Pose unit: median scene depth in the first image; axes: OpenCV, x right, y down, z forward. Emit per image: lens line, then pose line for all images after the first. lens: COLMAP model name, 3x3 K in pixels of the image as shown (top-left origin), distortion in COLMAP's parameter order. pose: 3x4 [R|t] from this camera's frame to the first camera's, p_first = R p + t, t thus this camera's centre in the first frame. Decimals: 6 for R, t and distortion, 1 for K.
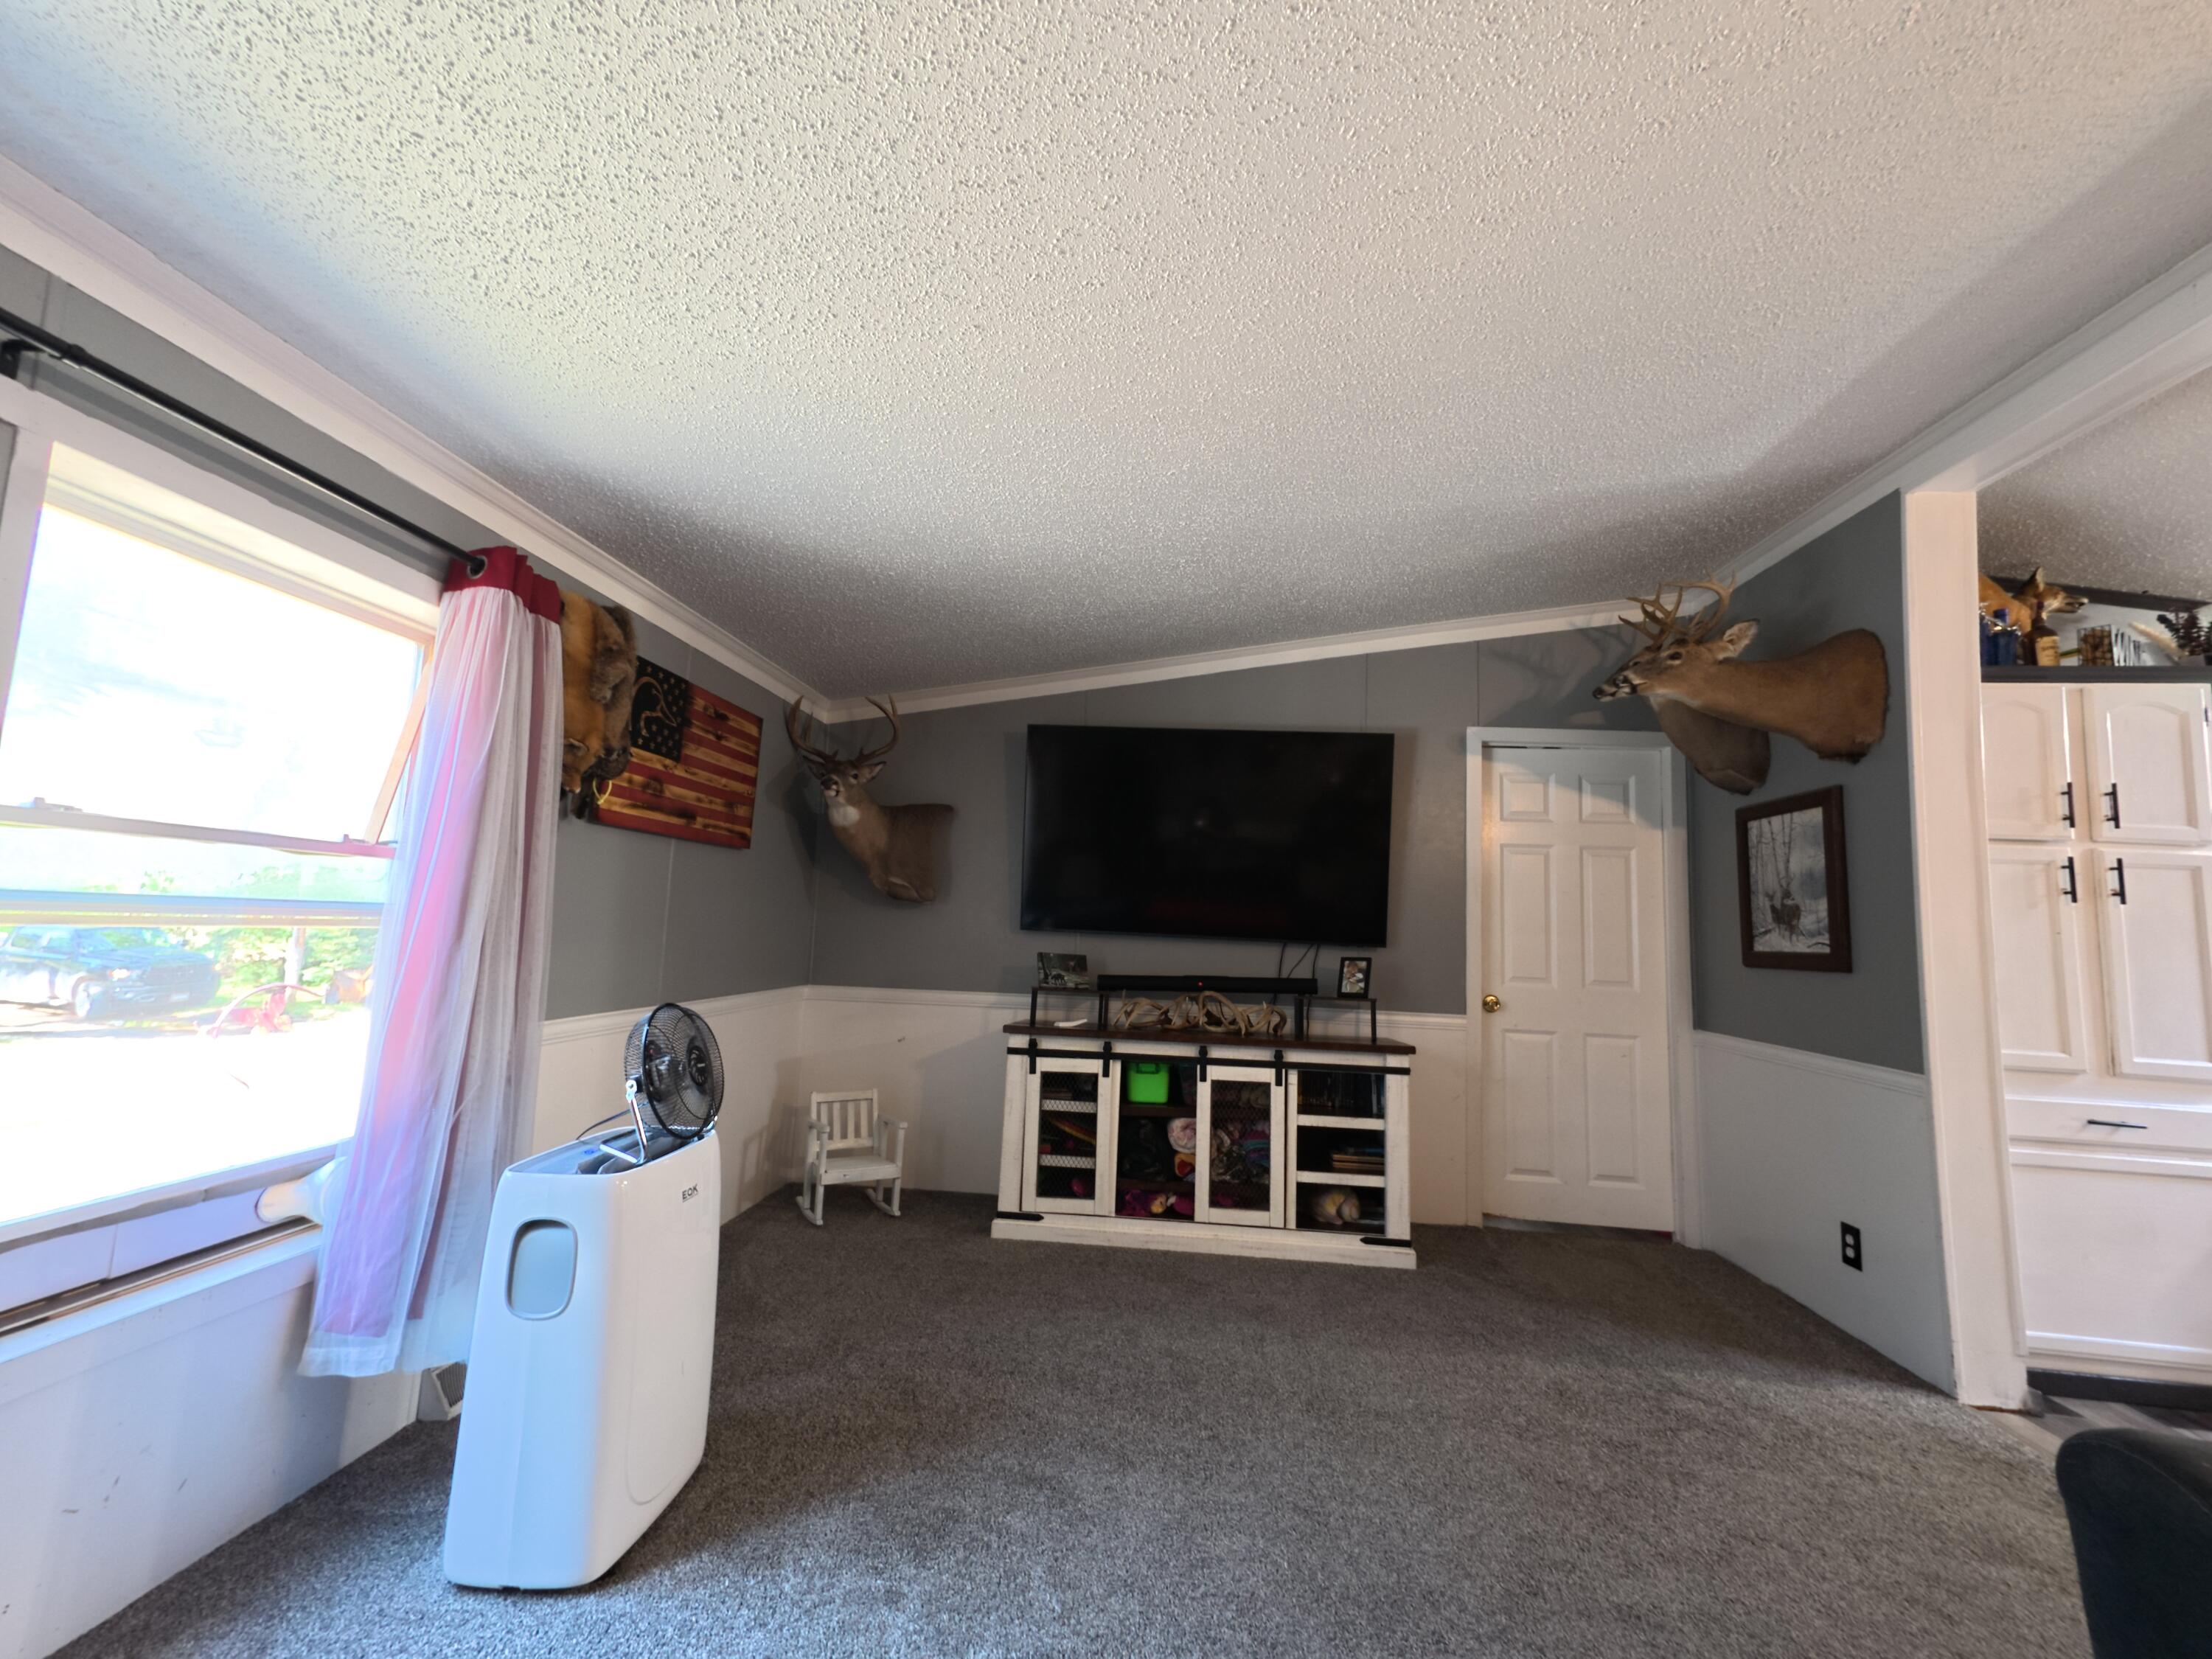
lens RADIAL K [[941.2, 0, 1110.5], [0, 941.2, 819.3], [0, 0, 1]] dist [0.018834, 0.006345]
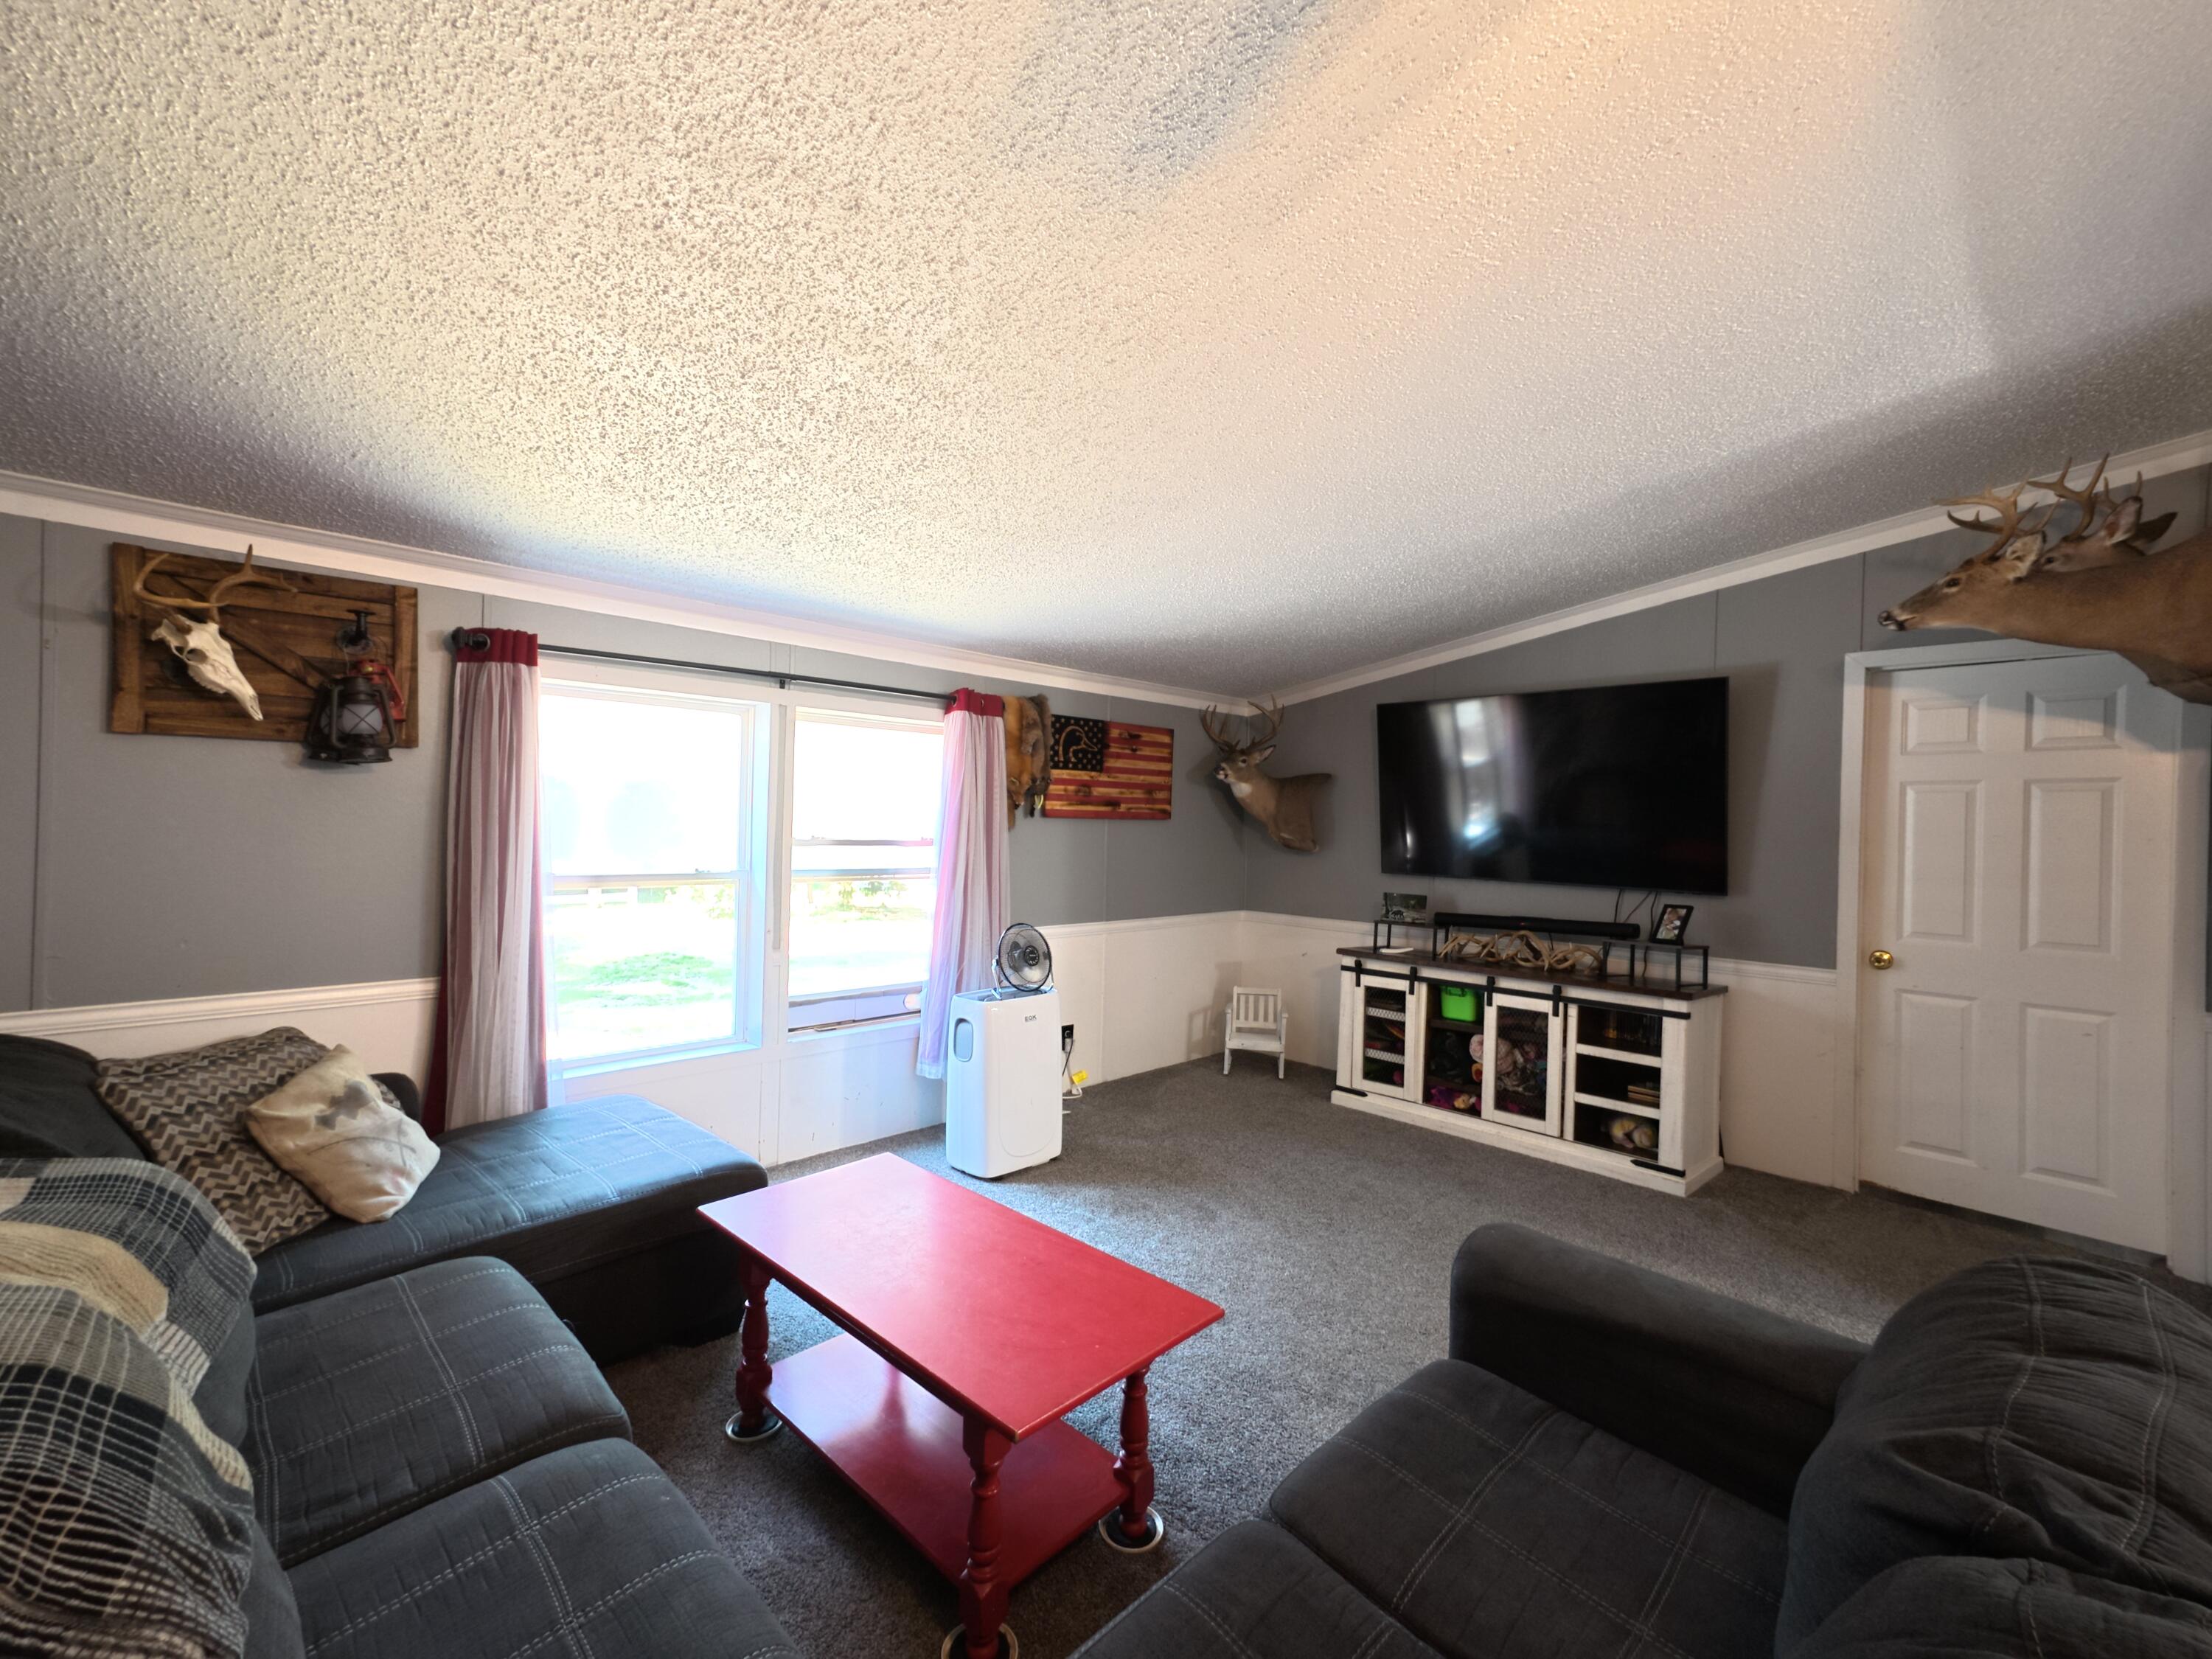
lens RADIAL K [[941.2, 0, 1110.5], [0, 941.2, 819.3], [0, 0, 1]] dist [0.018834, 0.006345]
pose [[0.760302, -0.026836, -0.649016, 0.514232], [0.084643, 0.994720, 0.058026, -0.063710], [0.644032, -0.099052, 0.758559, -0.182017]]
